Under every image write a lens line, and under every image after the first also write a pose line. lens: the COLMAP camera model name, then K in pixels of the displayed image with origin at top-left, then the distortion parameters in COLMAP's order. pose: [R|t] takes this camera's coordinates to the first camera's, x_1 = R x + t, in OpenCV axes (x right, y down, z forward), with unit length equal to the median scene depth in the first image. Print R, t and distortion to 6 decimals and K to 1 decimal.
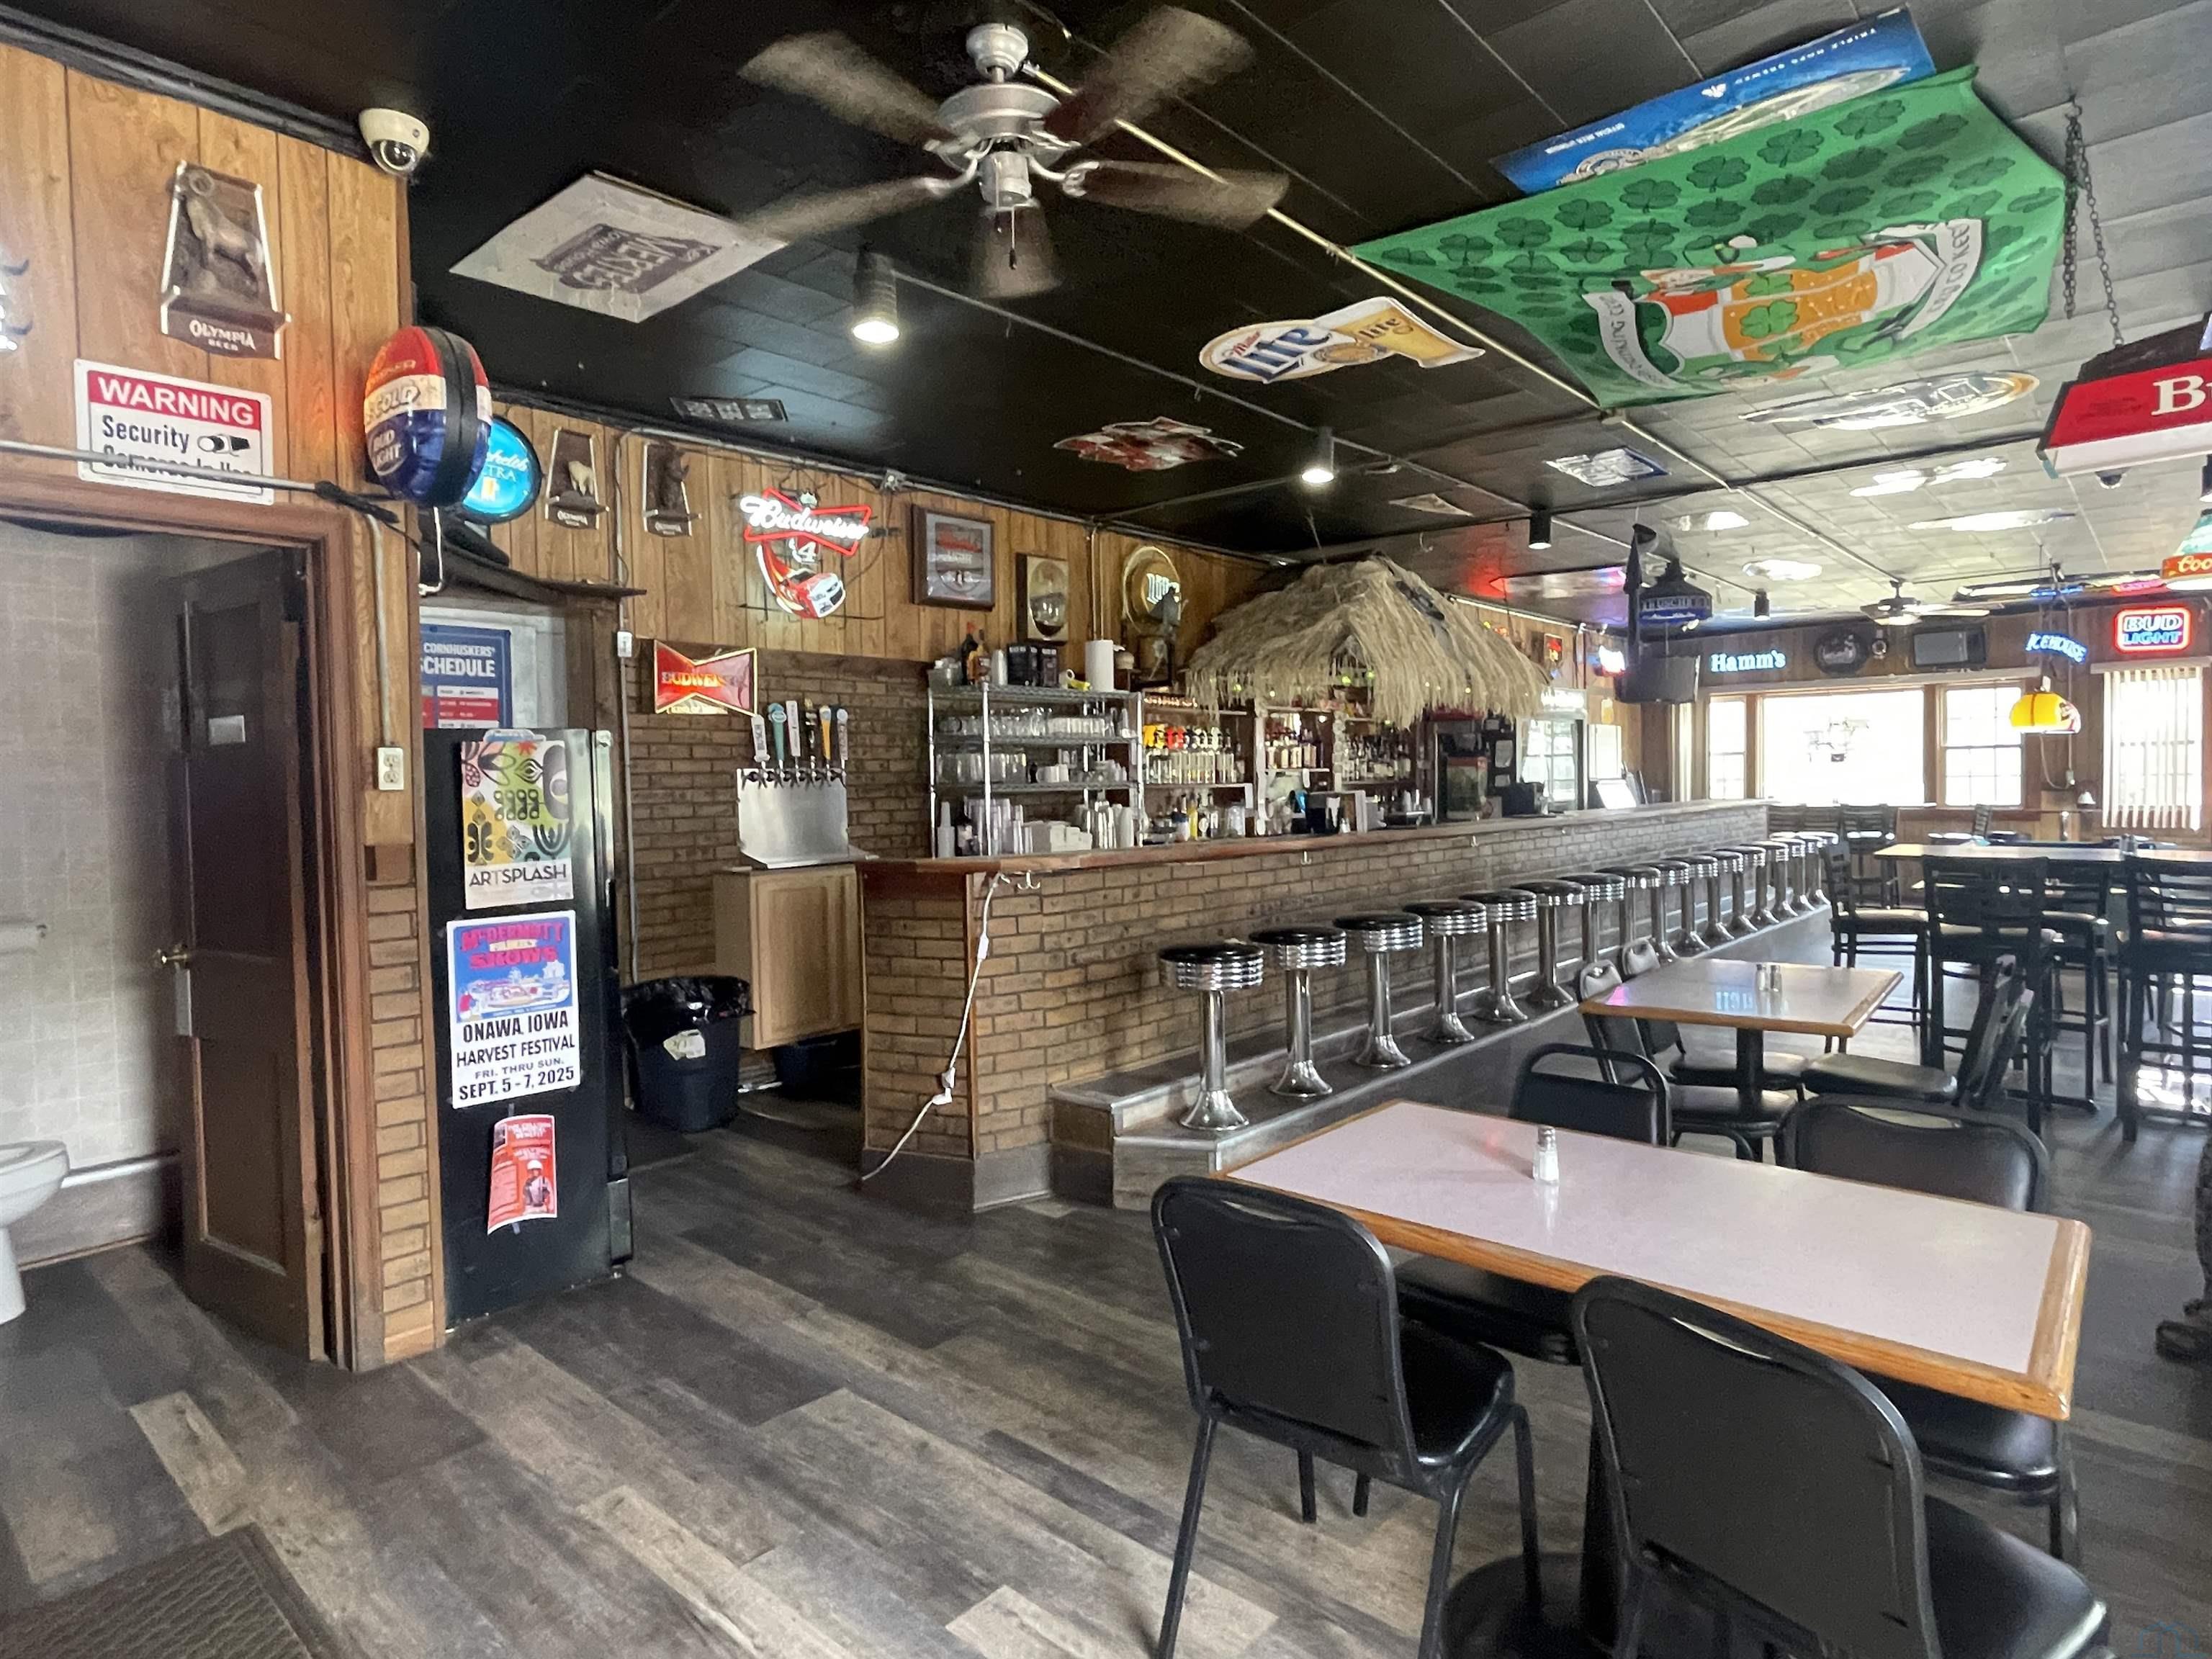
lens RADIAL K [[1237.7, 0, 1093.1], [0, 1237.7, 817.4], [0, 0, 1]] dist [0.004567, -0.008197]
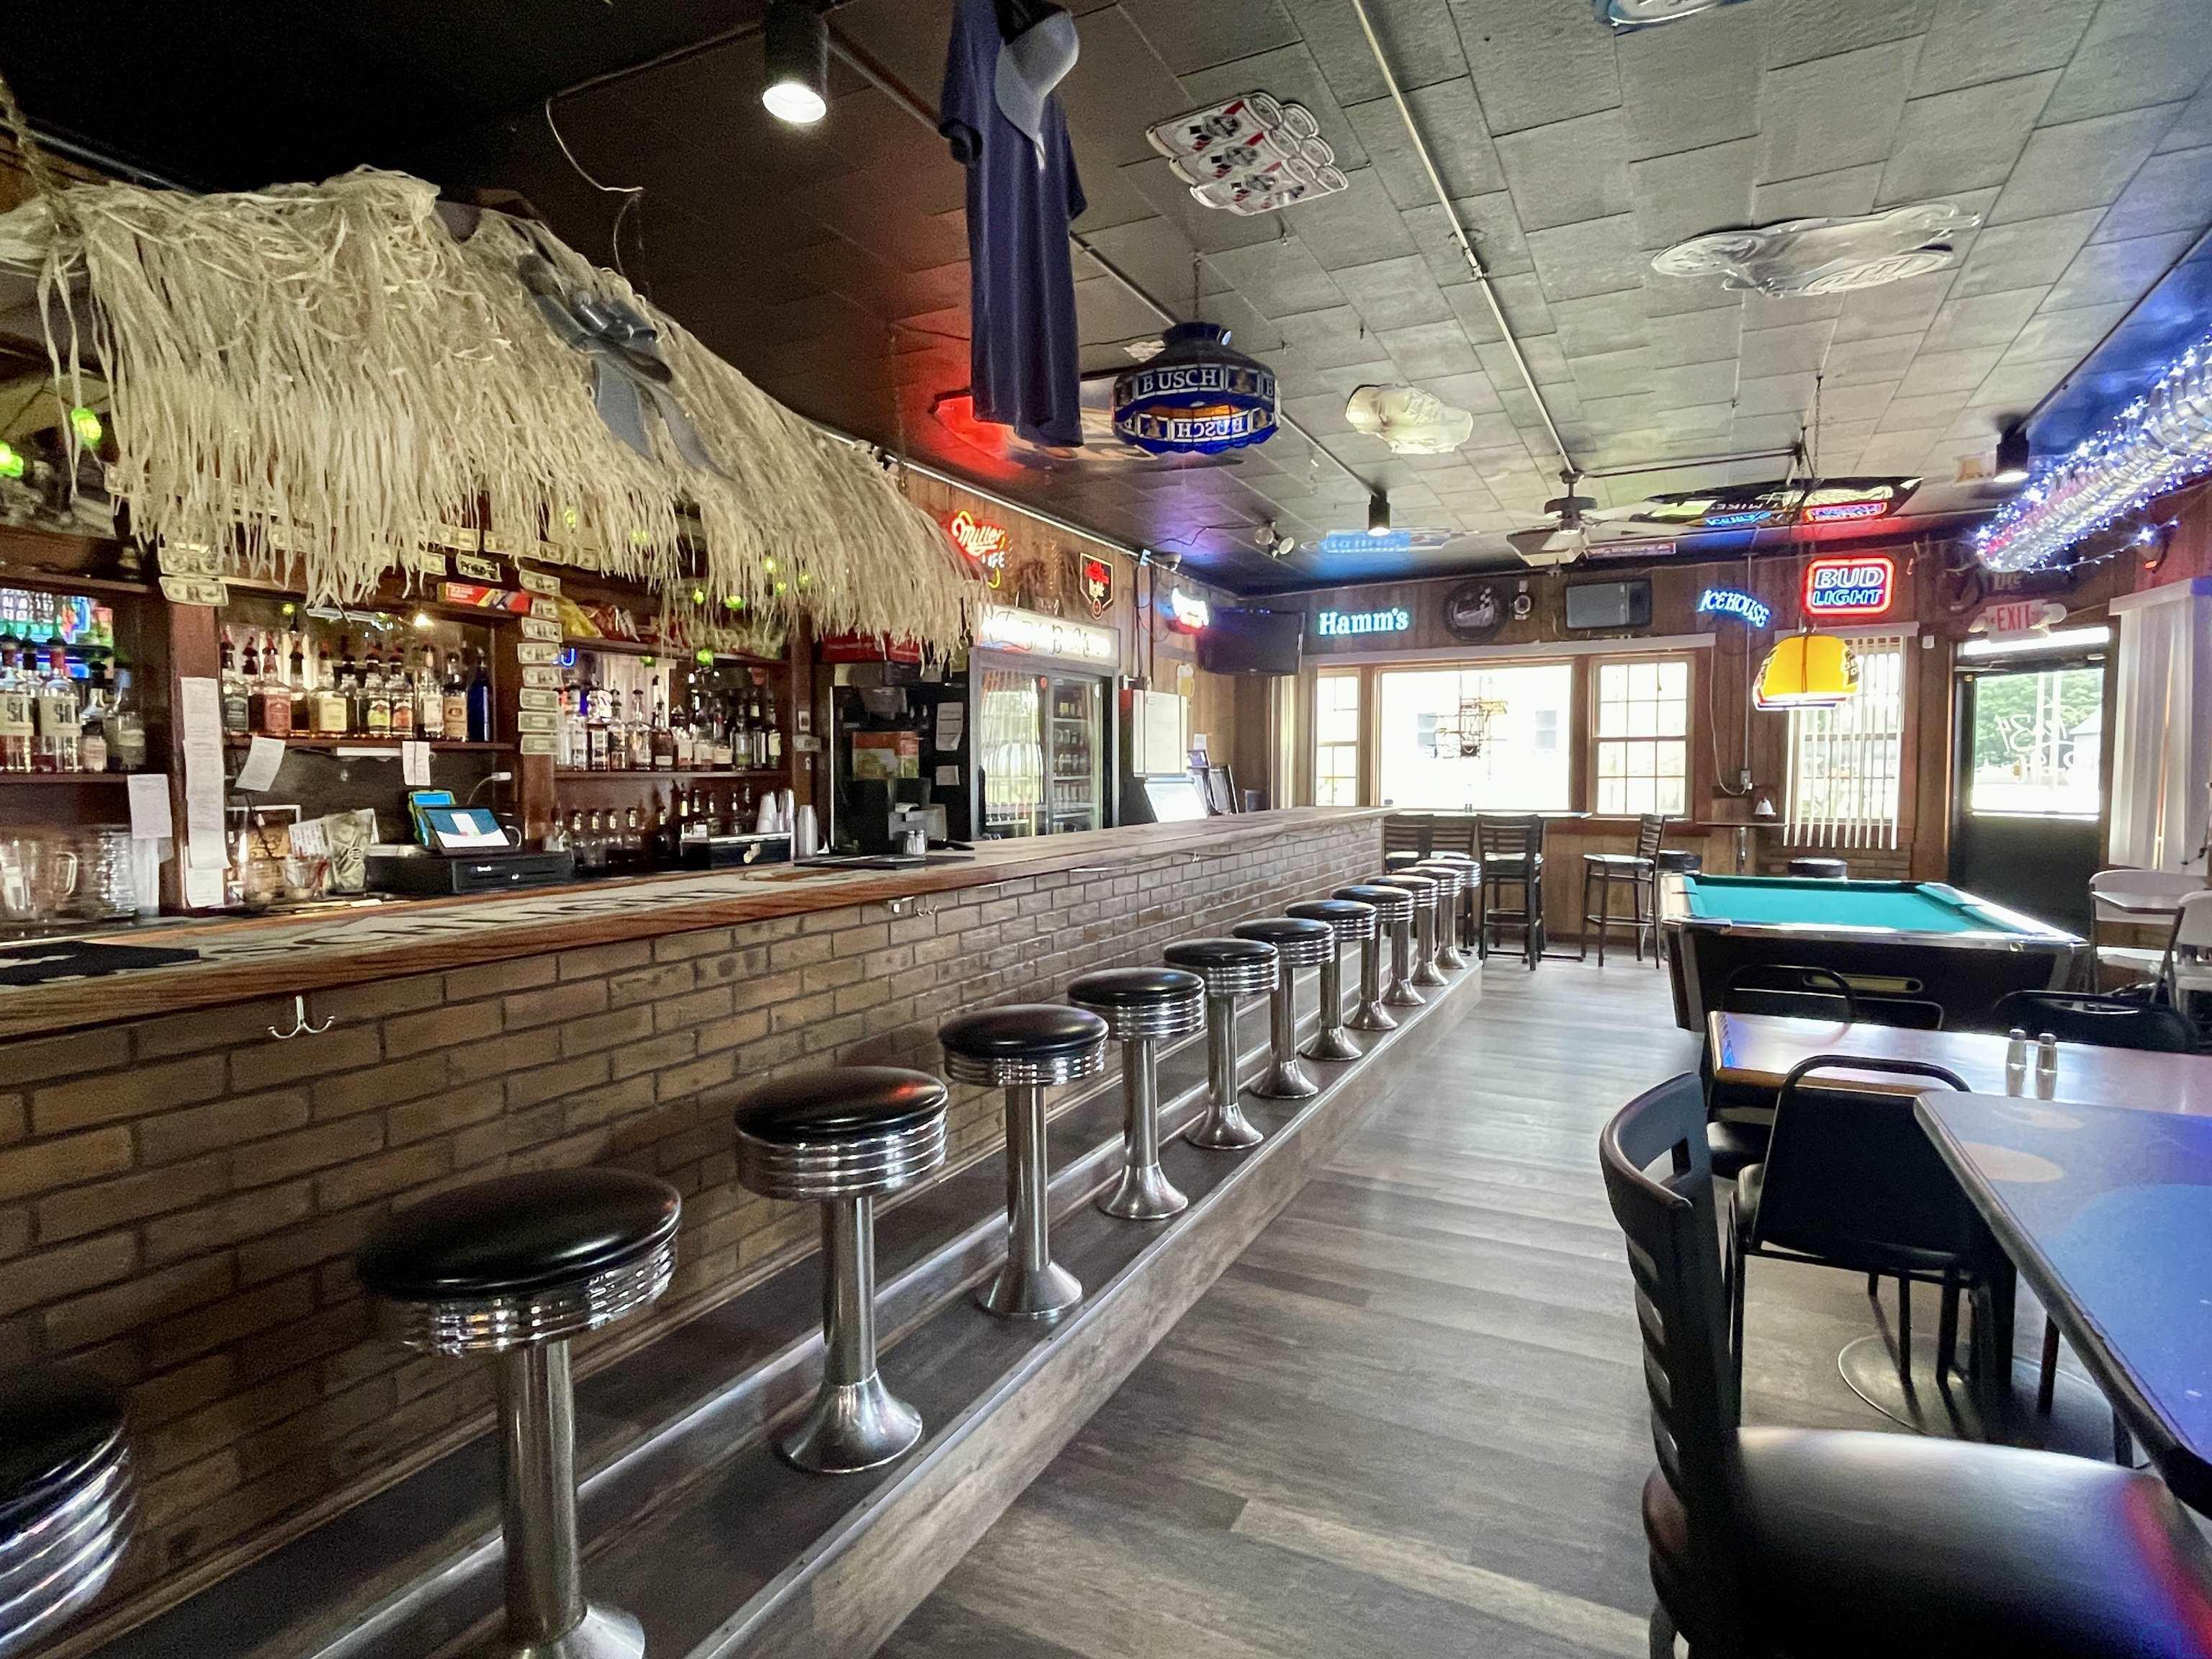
lens RADIAL K [[1177.0, 0, 1074.4], [0, 1177.0, 843.2], [0, 0, 1]] dist [-0.018861, 0.001040]
pose [[0.971583, -0.002179, 0.236690, 0.421263], [-0.004596, 0.999595, 0.028071, -0.023387], [-0.236655, -0.028361, 0.971180, 0.768857]]
